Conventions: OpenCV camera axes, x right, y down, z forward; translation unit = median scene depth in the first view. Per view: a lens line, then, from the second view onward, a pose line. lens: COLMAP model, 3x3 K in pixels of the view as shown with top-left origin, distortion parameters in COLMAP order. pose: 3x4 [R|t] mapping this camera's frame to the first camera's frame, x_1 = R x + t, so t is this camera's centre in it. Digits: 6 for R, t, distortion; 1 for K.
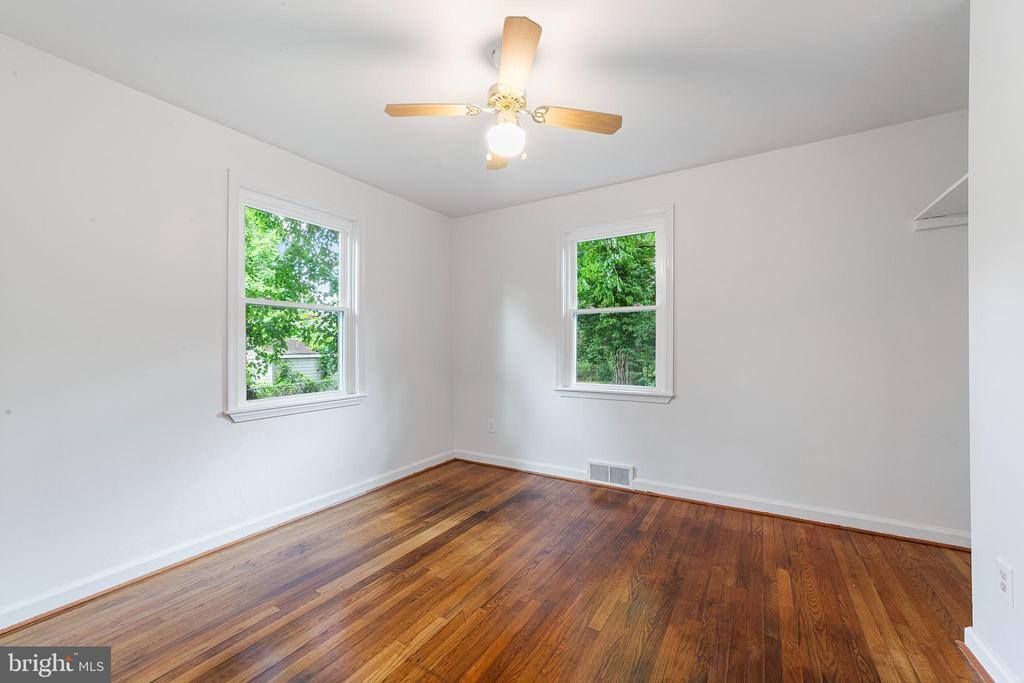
lens RADIAL K [[393.8, 0, 515.0], [0, 393.8, 344.6], [0, 0, 1]] dist [0.000582, 0.000276]
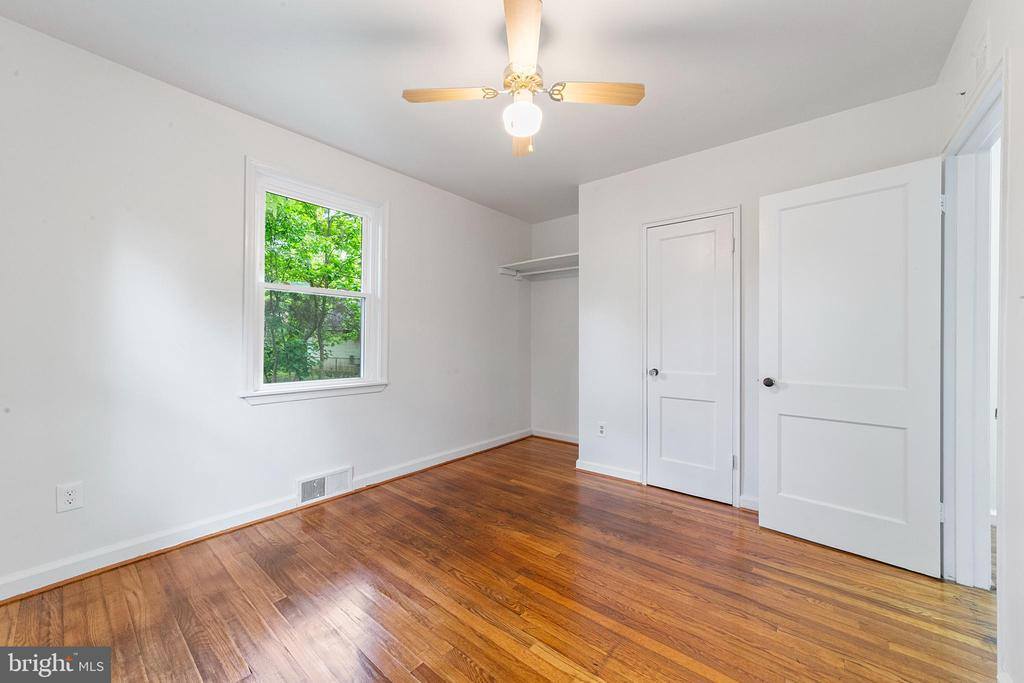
lens RADIAL K [[396.2, 0, 516.5], [0, 396.2, 340.2], [0, 0, 1]] dist [-0.005388, 0.000380]
pose [[0.141103, 0.008400, 0.989959, -0.705848], [-0.010805, 0.999918, -0.006944, 0.025128], [-0.989936, -0.009716, 0.141182, 0.622138]]
